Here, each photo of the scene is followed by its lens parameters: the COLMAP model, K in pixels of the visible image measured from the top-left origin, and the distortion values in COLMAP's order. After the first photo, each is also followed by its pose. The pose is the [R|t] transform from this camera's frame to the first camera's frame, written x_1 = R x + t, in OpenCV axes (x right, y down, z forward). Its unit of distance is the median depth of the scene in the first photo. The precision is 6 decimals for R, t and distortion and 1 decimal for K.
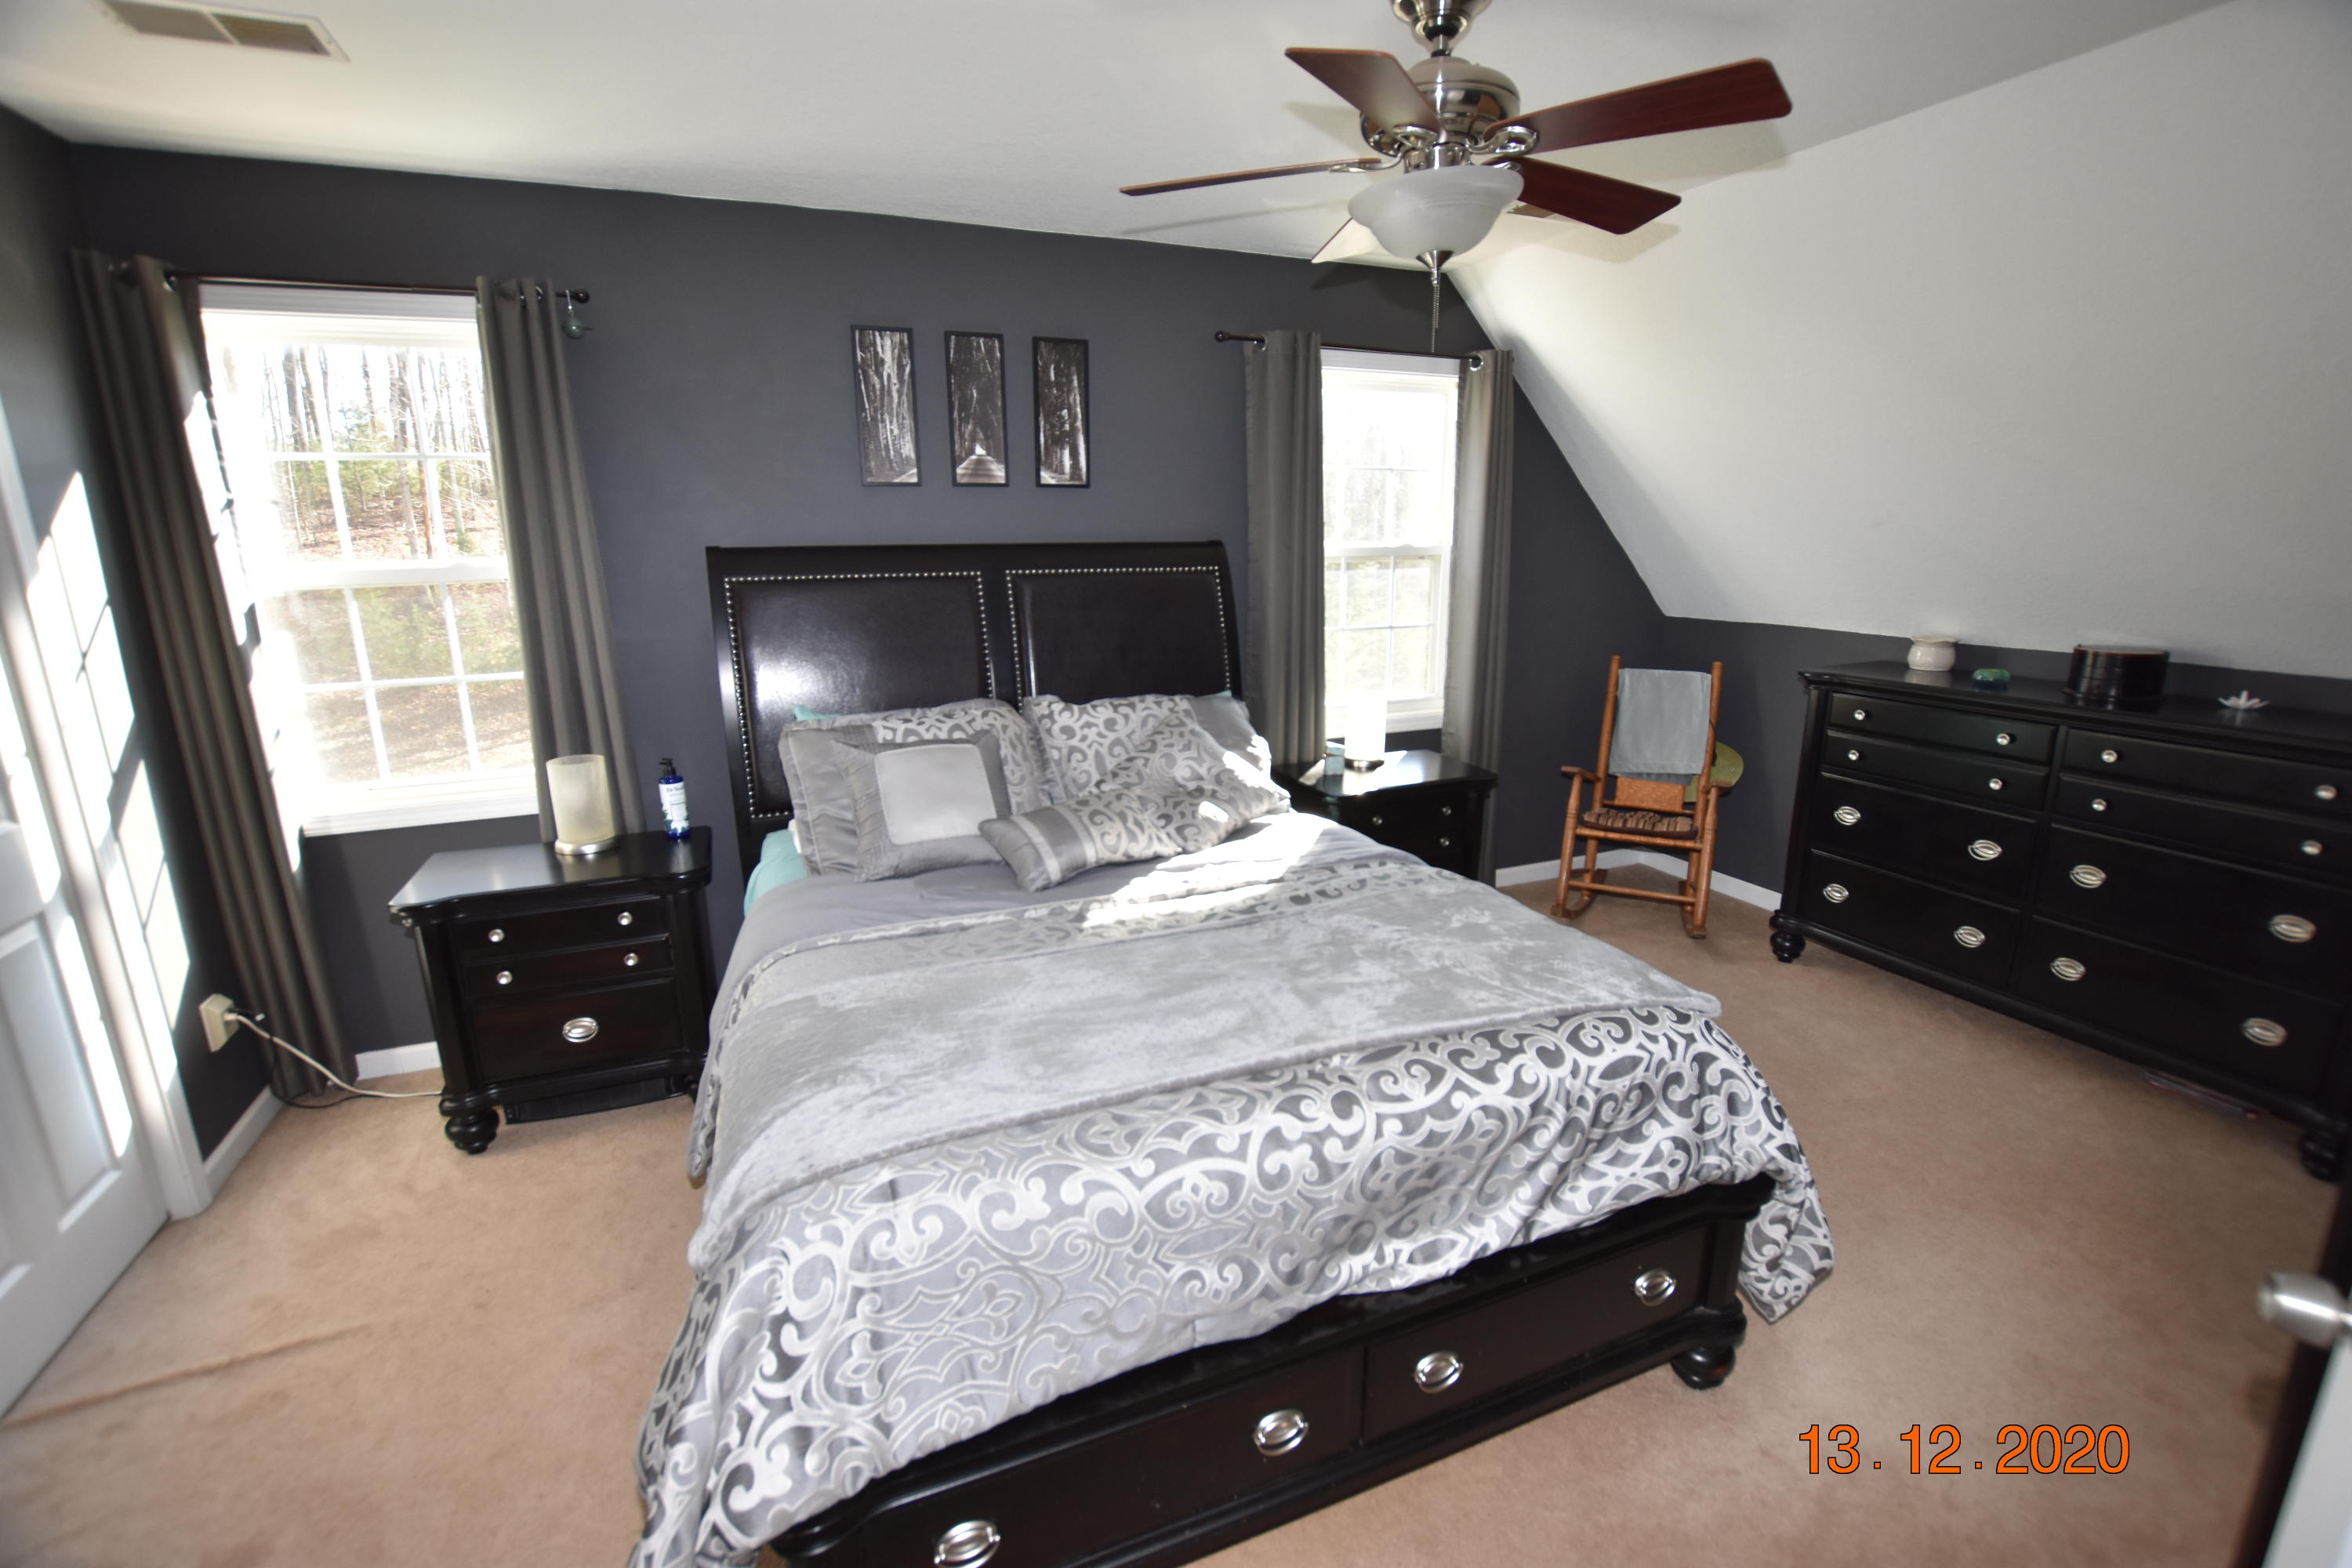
lens RADIAL K [[1034.1, 0, 1185.7], [0, 1034.1, 795.0], [0, 0, 1]] dist [-0.032846, 0.005364]
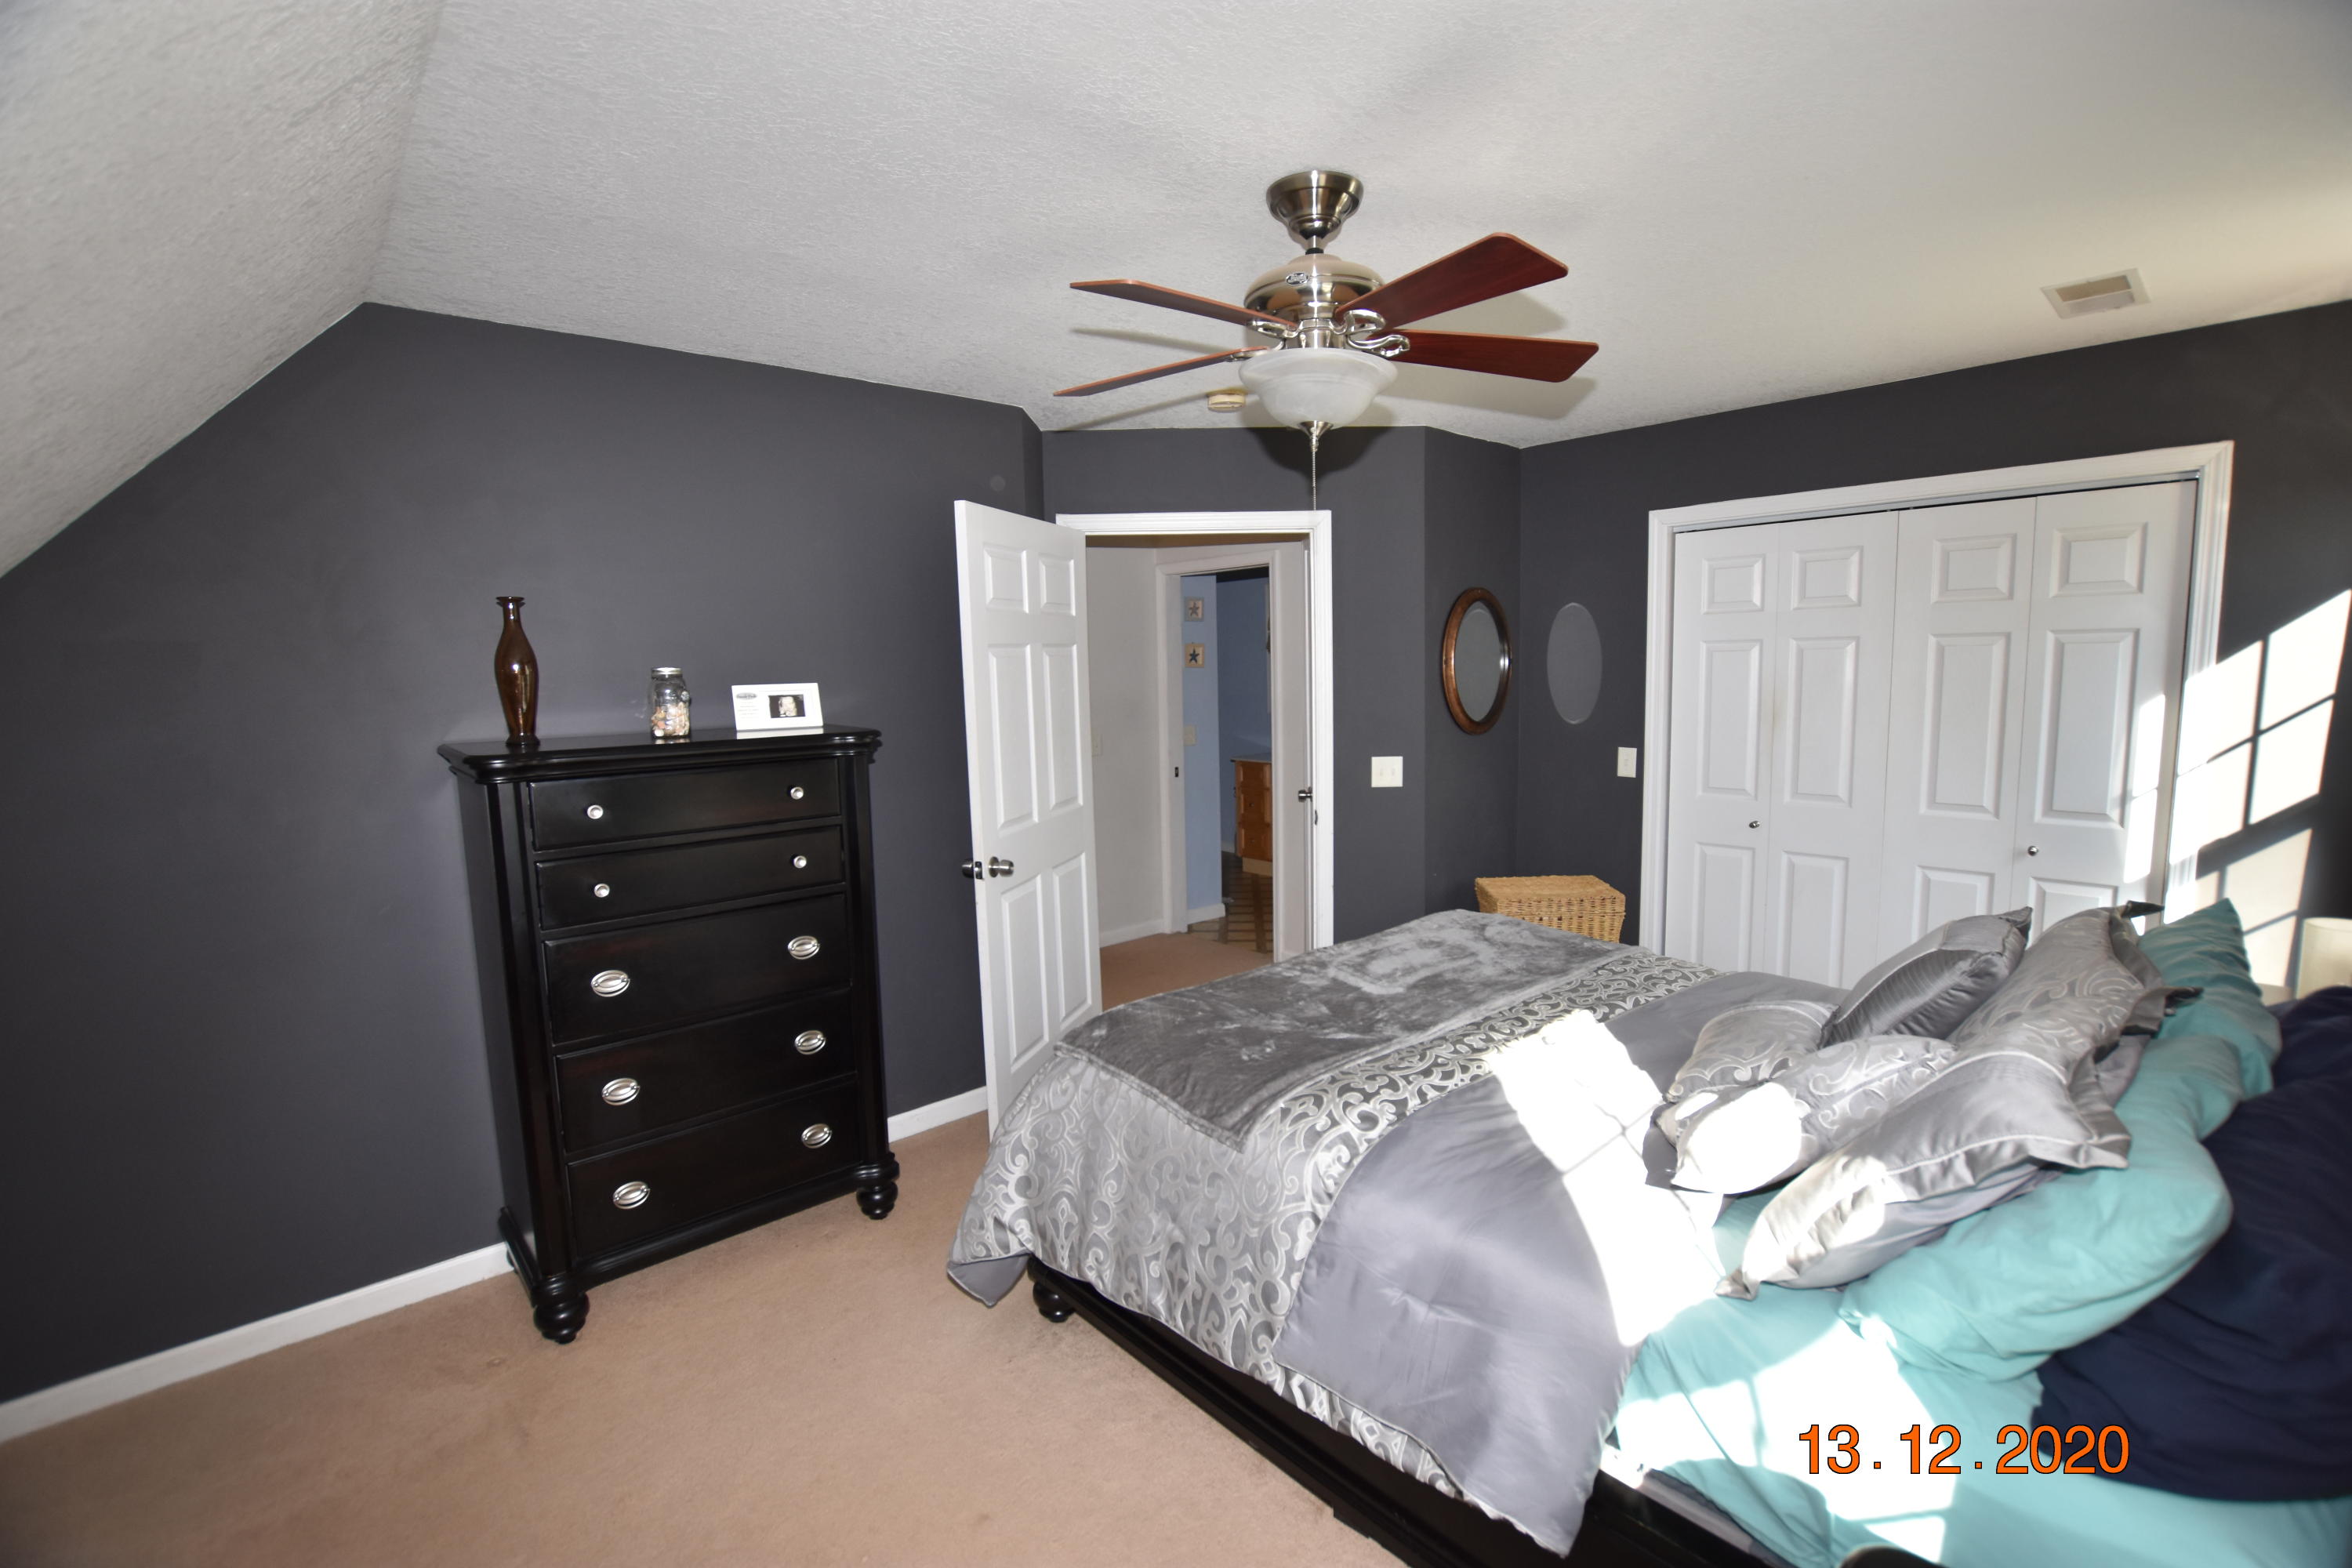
lens RADIAL K [[1034.1, 0, 1185.7], [0, 1034.1, 795.0], [0, 0, 1]] dist [-0.032846, 0.005364]
pose [[-0.947475, 0.066004, -0.312945, 0.768683], [-0.050215, 0.935639, 0.349368, -0.550666], [0.315863, 0.346732, -0.883180, 2.134646]]
